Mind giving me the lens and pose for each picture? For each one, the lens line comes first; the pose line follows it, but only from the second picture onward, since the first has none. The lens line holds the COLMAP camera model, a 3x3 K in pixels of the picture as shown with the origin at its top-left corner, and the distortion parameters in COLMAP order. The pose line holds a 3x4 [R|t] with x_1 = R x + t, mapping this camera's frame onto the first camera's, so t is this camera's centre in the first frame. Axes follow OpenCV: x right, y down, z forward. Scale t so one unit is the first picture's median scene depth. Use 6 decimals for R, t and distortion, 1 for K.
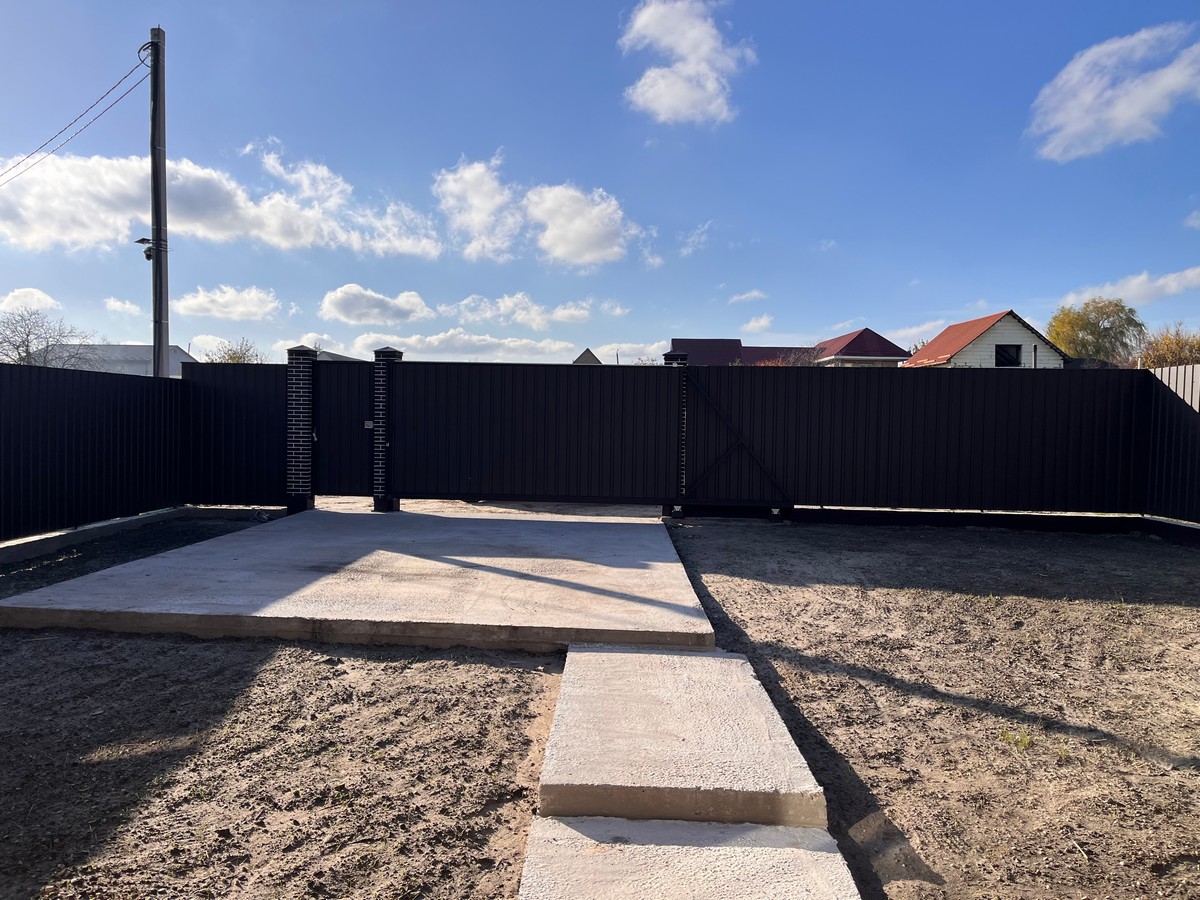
lens RADIAL K [[905.3, 0, 599.1], [0, 905.3, 451.9], [0, 0, 1]] dist [0.078964, -0.107070]
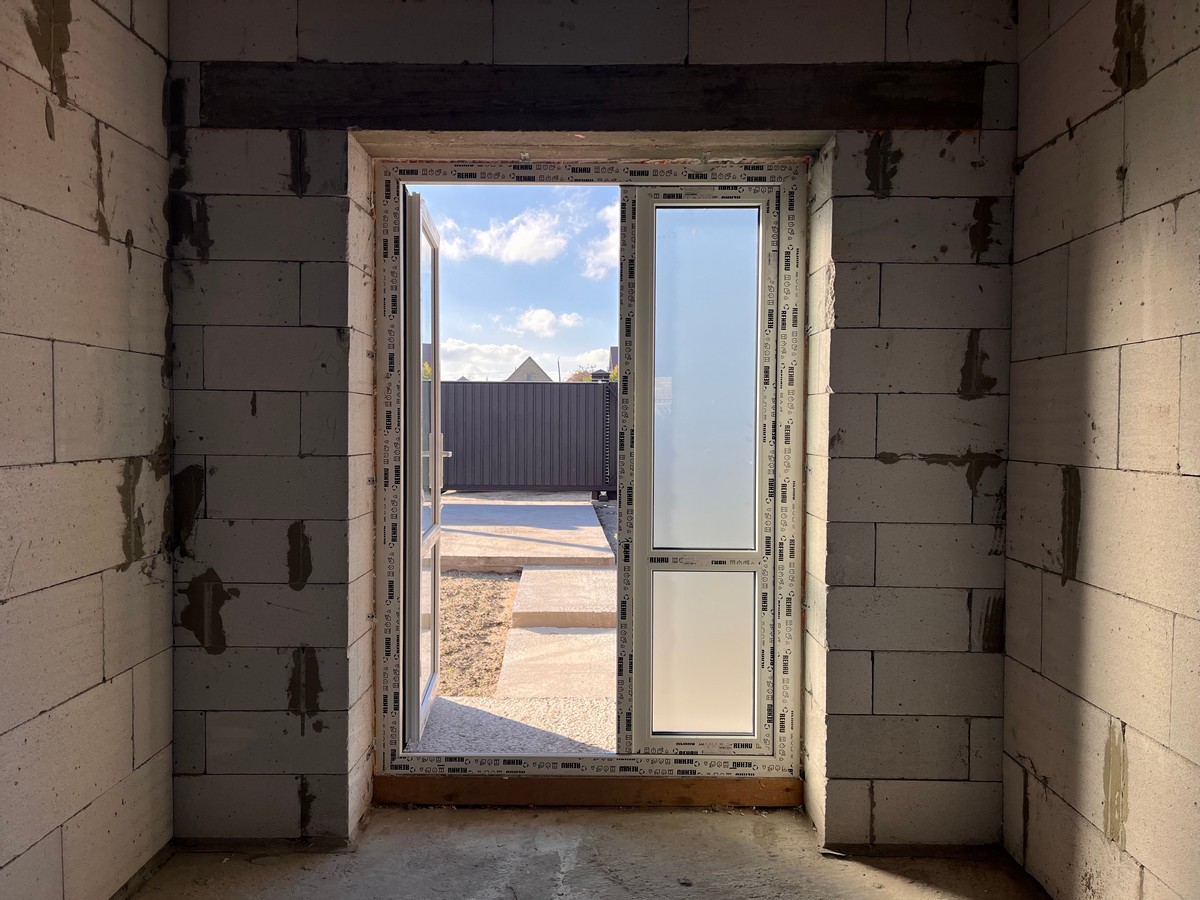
lens RADIAL K [[905.3, 0, 599.1], [0, 905.3, 451.9], [0, 0, 1]] dist [0.078964, -0.107070]
pose [[0.997945, -0.014394, 0.062443, 0.003053], [0.014781, 0.999874, -0.005743, 0.024820], [-0.062353, 0.006654, 0.998032, -0.642800]]
